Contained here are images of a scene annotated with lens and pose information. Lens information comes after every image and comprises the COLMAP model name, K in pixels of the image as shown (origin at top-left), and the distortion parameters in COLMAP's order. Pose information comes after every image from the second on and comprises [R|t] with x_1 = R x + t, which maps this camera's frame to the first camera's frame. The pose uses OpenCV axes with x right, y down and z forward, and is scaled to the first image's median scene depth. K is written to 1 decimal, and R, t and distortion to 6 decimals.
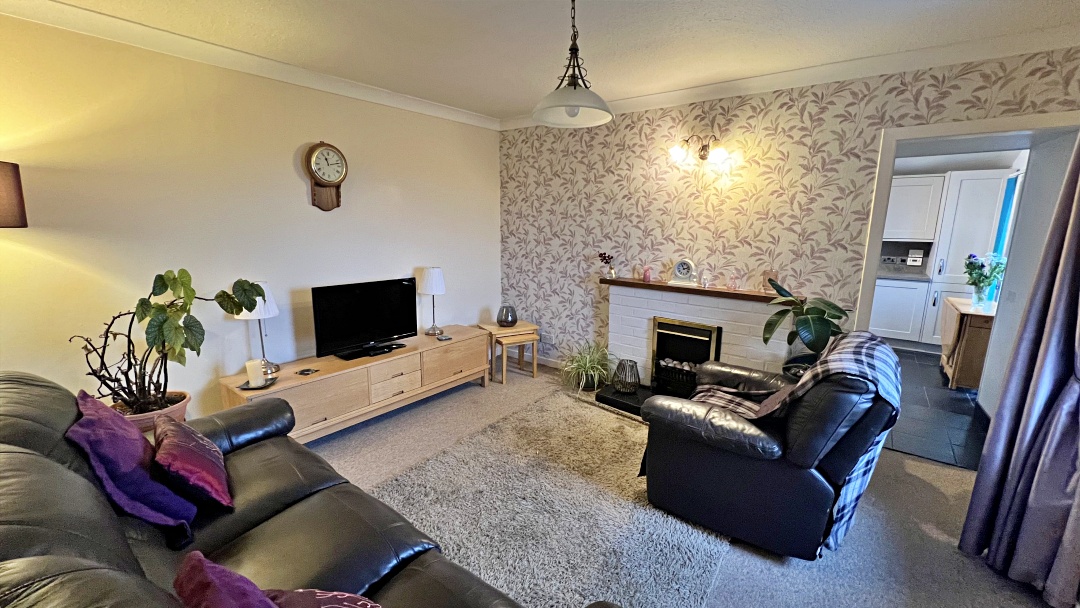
lens RADIAL K [[428.9, 0, 541.9], [0, 428.9, 300.7], [0, 0, 1]] dist [-0.001202, -0.000571]
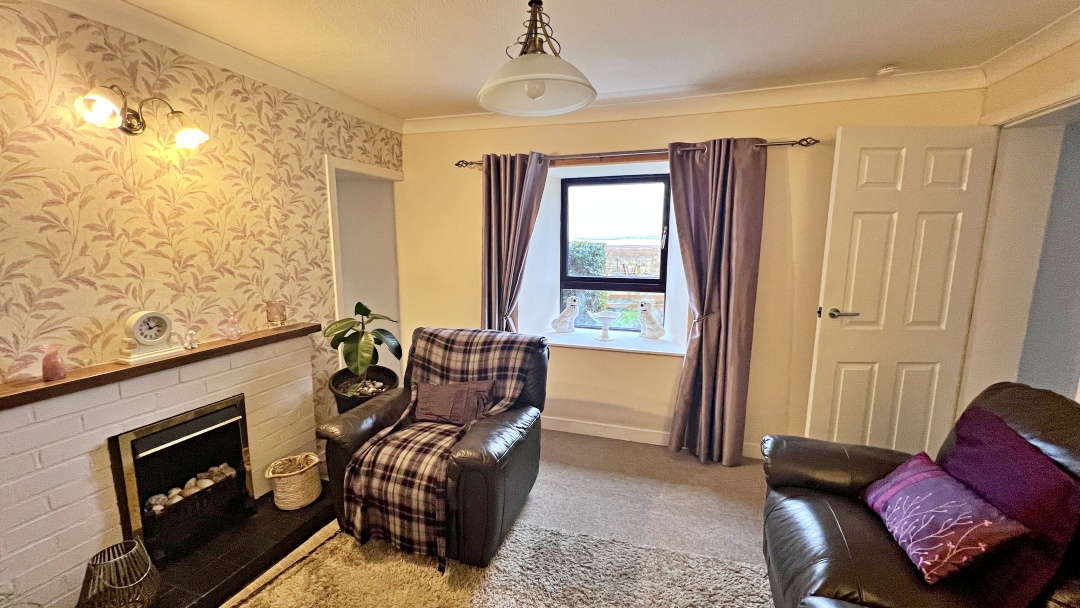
lens RADIAL K [[428.9, 0, 543.4], [0, 428.9, 301.2], [0, 0, 1]] dist [-0.001202, -0.000571]
pose [[-0.325180, -0.146411, 0.934250, -0.365493], [0.173173, 0.962016, 0.211037, -0.144303], [-0.929661, 0.230412, -0.287474, 0.719199]]
